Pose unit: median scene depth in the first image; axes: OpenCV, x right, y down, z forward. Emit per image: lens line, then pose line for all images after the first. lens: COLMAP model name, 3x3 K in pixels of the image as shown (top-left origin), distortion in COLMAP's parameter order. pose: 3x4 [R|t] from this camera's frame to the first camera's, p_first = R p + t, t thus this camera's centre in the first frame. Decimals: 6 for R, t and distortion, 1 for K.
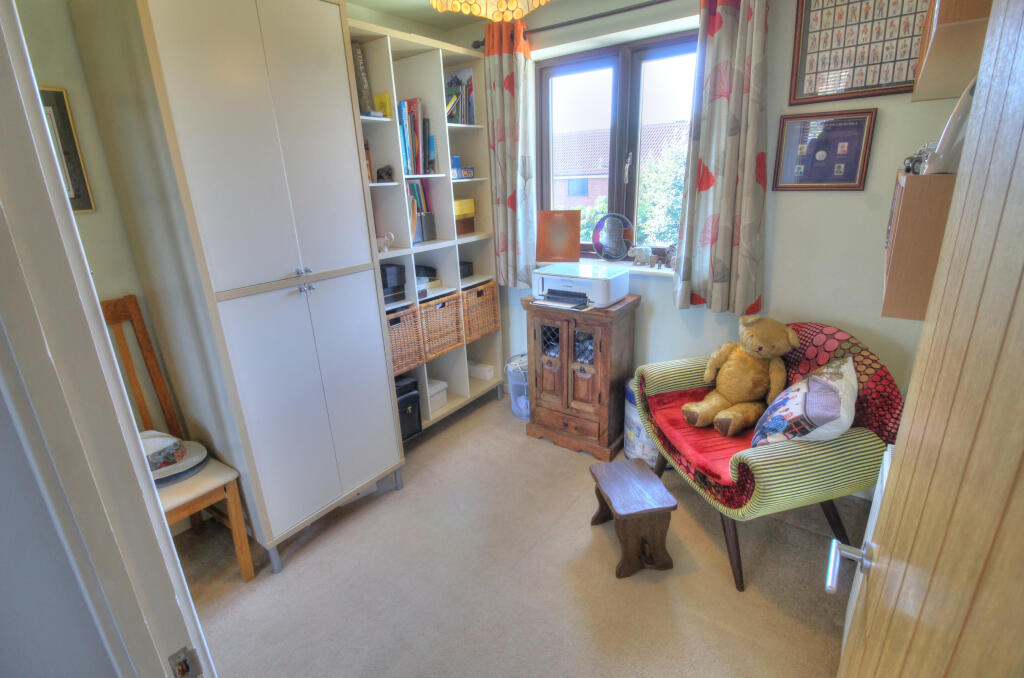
lens RADIAL K [[481.1, 0, 512.6], [0, 481.1, 331.4], [0, 0, 1]] dist [-0.003825, -0.005733]
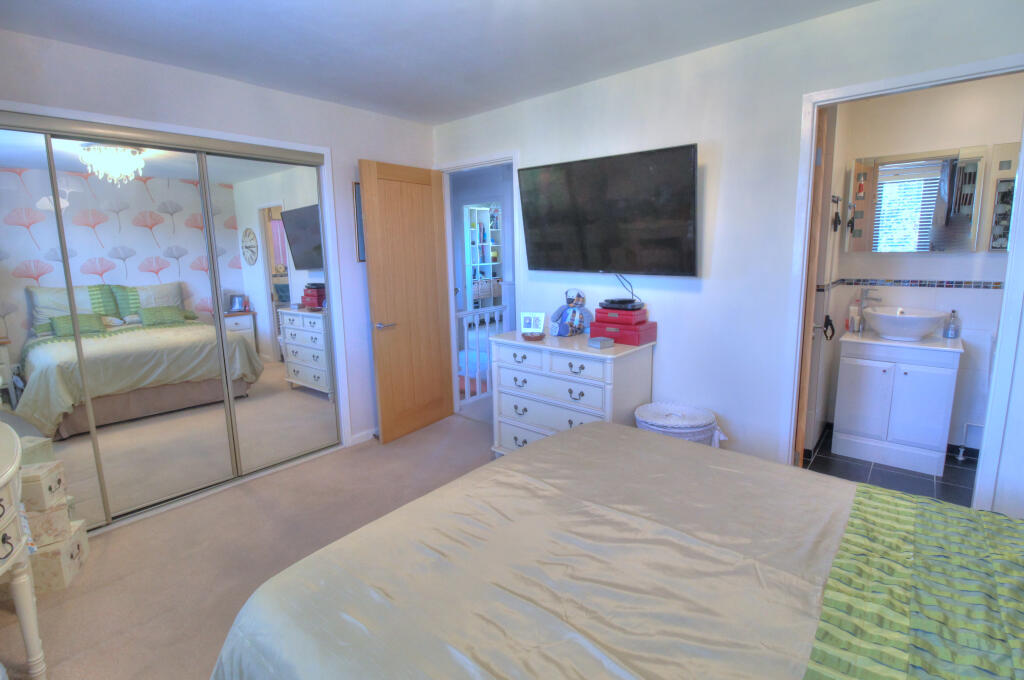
lens RADIAL K [[481.1, 0, 511.9], [0, 481.1, 333.9], [0, 0, 1]] dist [-0.003825, -0.005733]
pose [[0.998826, 0.026931, -0.040265, 0.169889], [-0.032463, 0.989079, -0.143765, 0.759780], [0.035953, 0.144904, 0.988792, -2.185945]]
